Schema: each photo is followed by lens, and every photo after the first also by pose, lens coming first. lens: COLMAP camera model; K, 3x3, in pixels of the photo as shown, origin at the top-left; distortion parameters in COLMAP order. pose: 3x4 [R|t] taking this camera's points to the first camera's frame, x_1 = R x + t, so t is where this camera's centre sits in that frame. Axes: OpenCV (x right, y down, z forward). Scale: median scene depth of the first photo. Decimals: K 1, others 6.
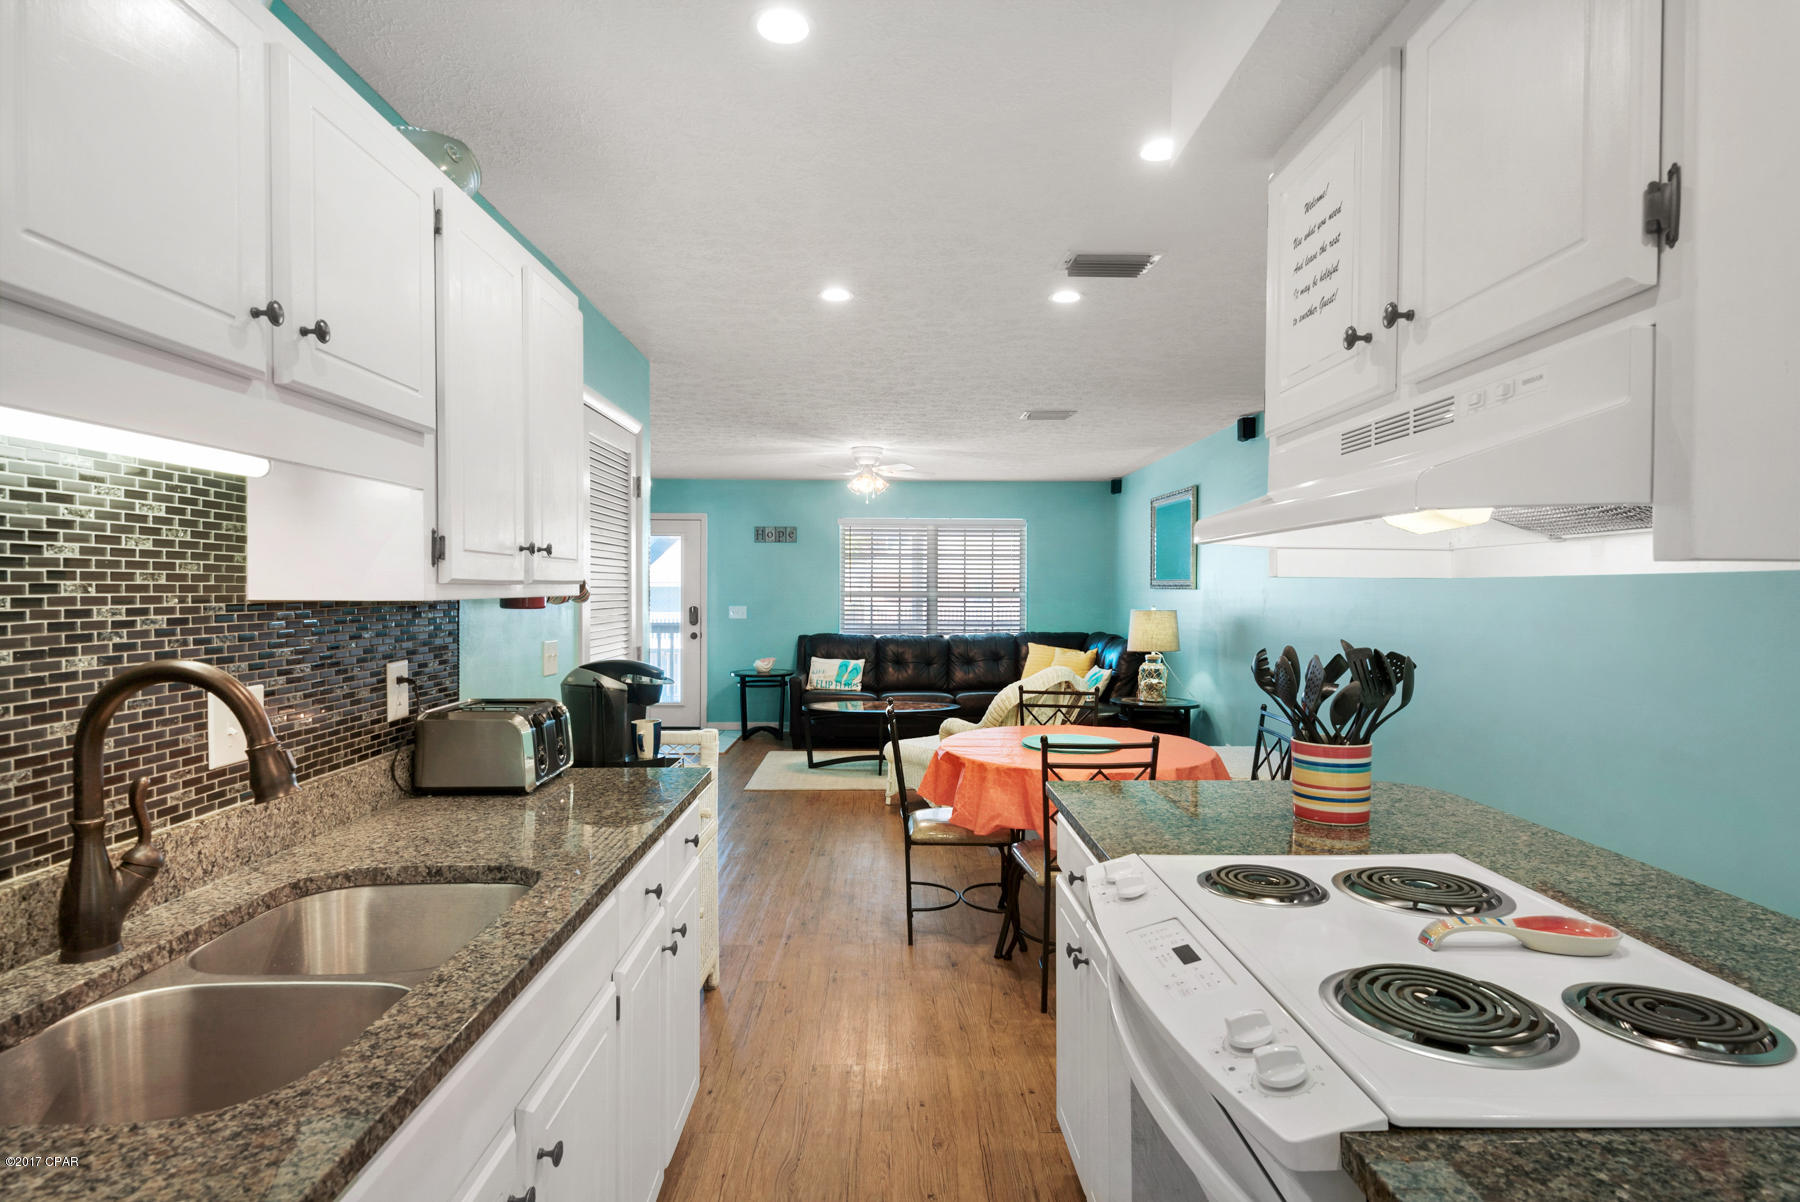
lens RADIAL K [[934.5, 0, 900.0], [0, 934.5, 601.0], [0, 0, 1]] dist [0.018384, -0.000524]
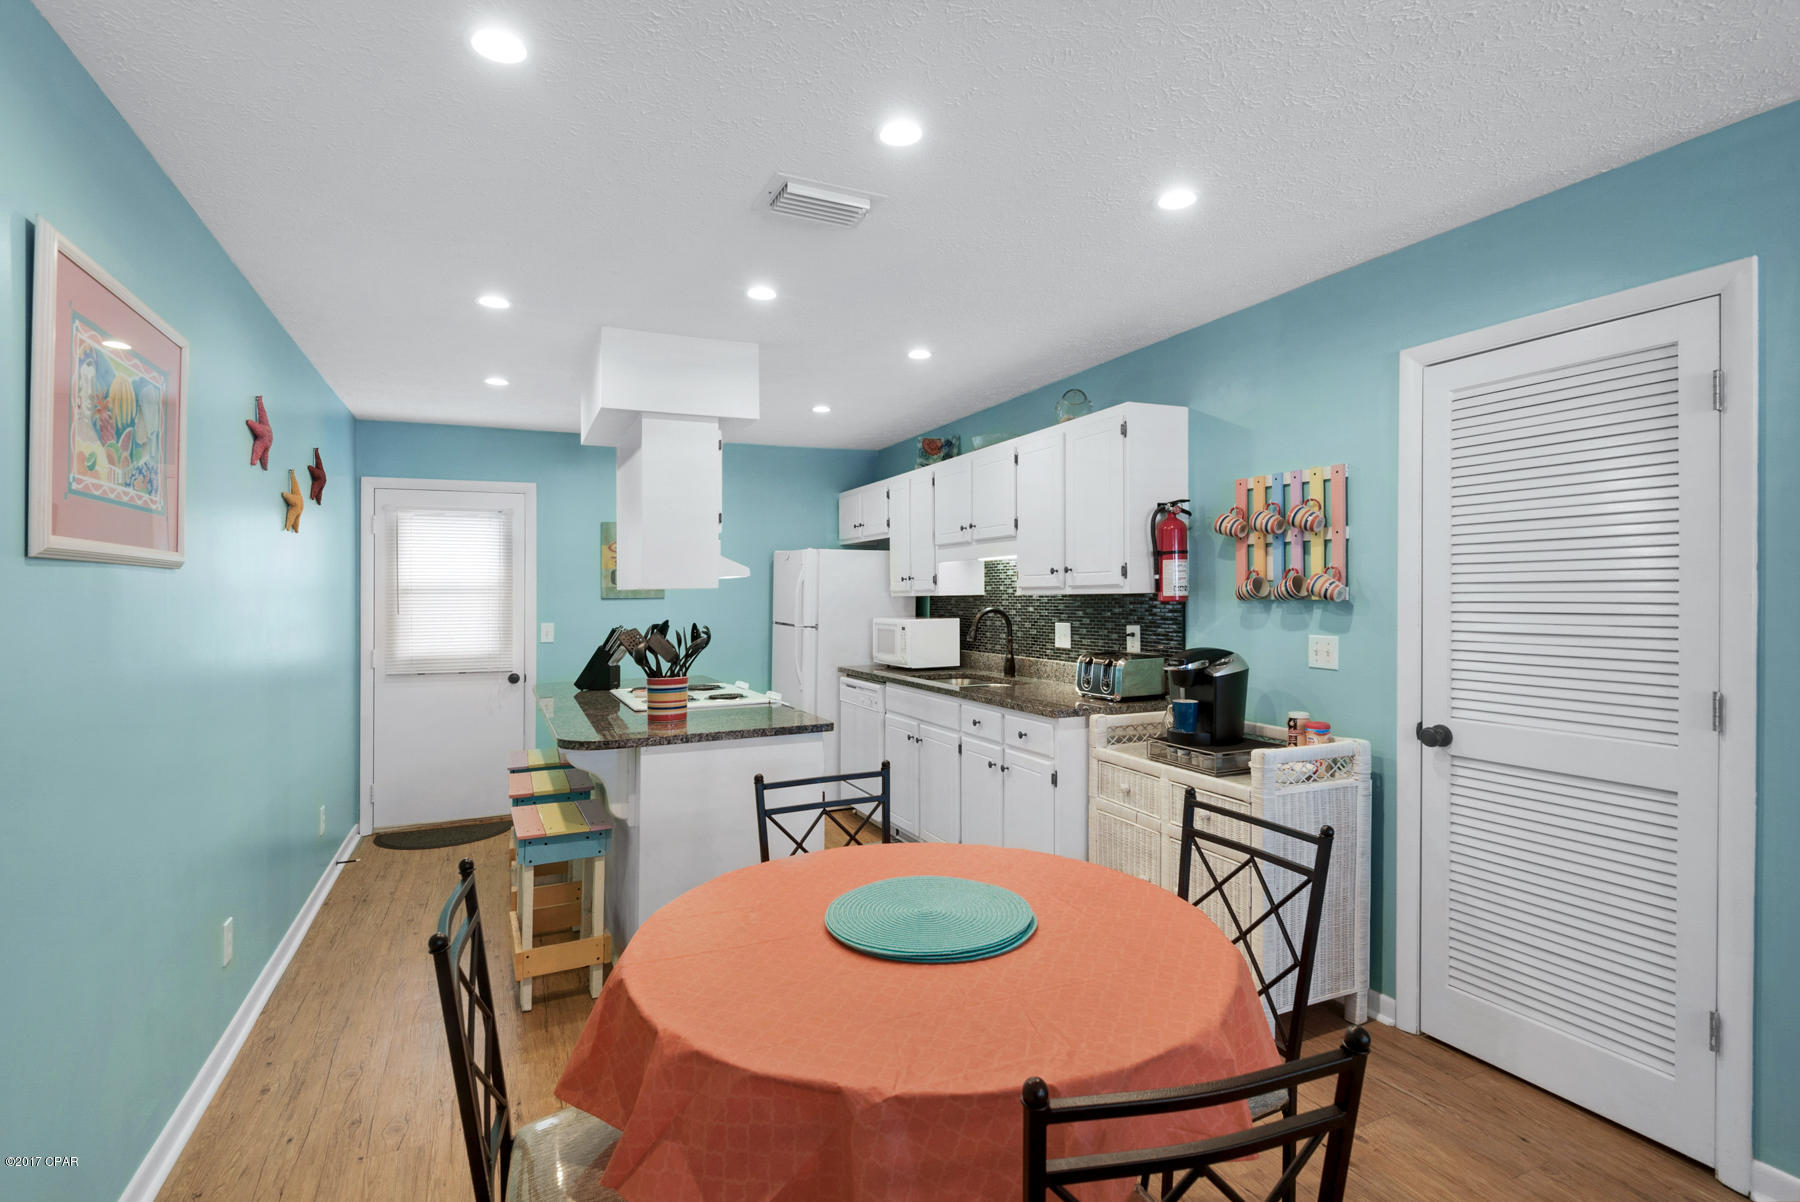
lens RADIAL K [[867.4, 0, 896.0], [0, 867.4, 584.7], [0, 0, 1]] dist [0.029276, -0.013704]
pose [[-0.917178, 0.004341, -0.398454, 0.199824], [0.003143, 0.999988, 0.003662, -0.009313], [0.398465, 0.002106, -0.917181, 0.747022]]
